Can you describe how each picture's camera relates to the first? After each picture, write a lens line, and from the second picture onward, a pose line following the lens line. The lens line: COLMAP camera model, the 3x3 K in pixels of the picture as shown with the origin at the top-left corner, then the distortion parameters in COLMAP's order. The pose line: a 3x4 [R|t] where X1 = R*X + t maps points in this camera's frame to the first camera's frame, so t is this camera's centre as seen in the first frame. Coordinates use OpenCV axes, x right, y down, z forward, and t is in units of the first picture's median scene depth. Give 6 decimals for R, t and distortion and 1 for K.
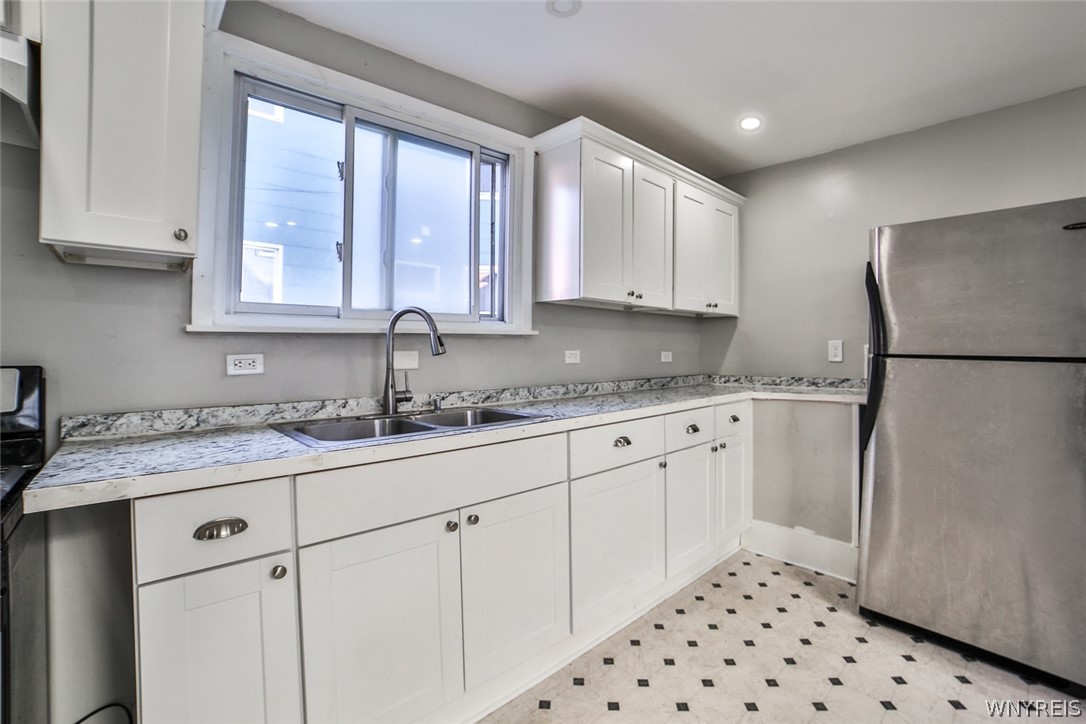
lens RADIAL K [[482.8, 0, 553.7], [0, 482.8, 354.3], [0, 0, 1]] dist [-0.103860, 0.038651]
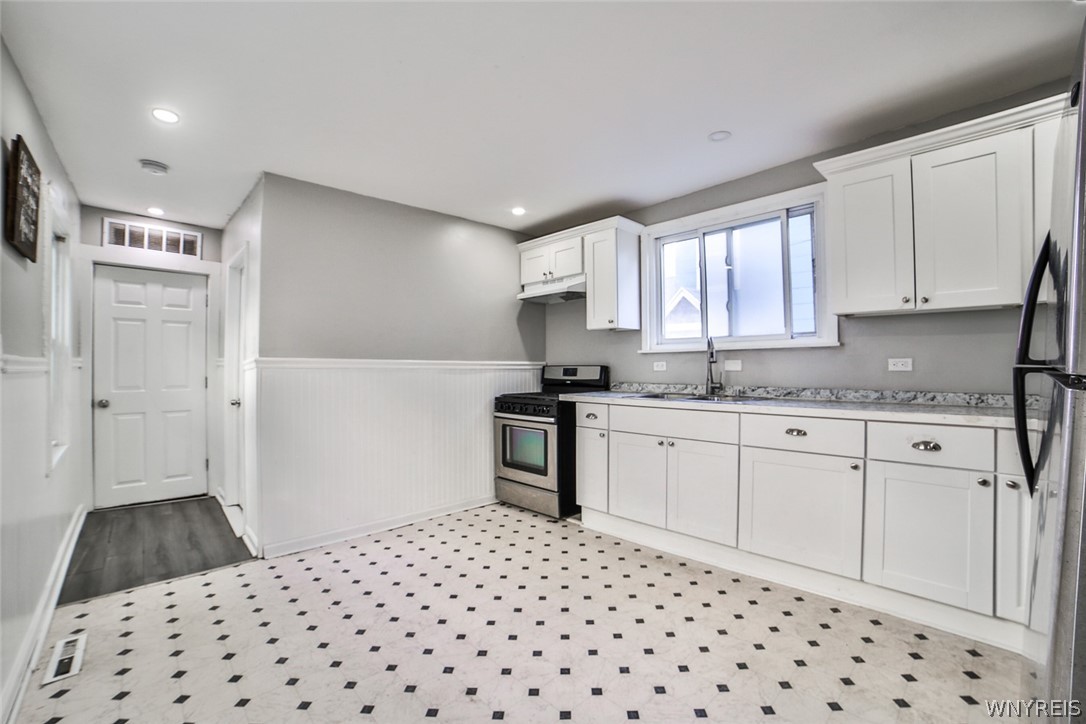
lens RADIAL K [[456.7, 0, 550.5], [0, 456.7, 363.1], [0, 0, 1]] dist [-0.109046, 0.035021]
pose [[0.025864, 0.008137, -0.999632, 1.133444], [0.005378, 0.999951, 0.008279, -0.011221], [0.999651, -0.005590, 0.025819, 0.283324]]
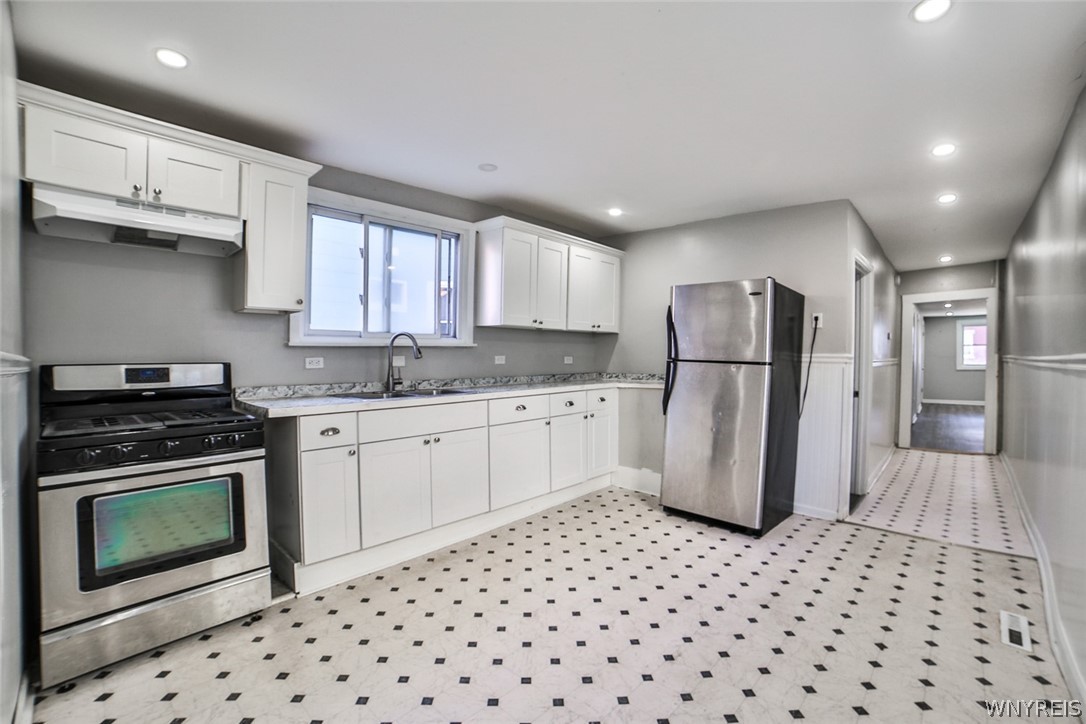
lens RADIAL K [[469.0, 0, 548.6], [0, 469.0, 362.3], [0, 0, 1]] dist [-0.104380, 0.034352]
pose [[0.997141, 0.005555, 0.075363, 0.099409], [-0.006360, 0.999925, 0.010455, -0.004421], [-0.075299, -0.010904, 0.997101, -0.652675]]
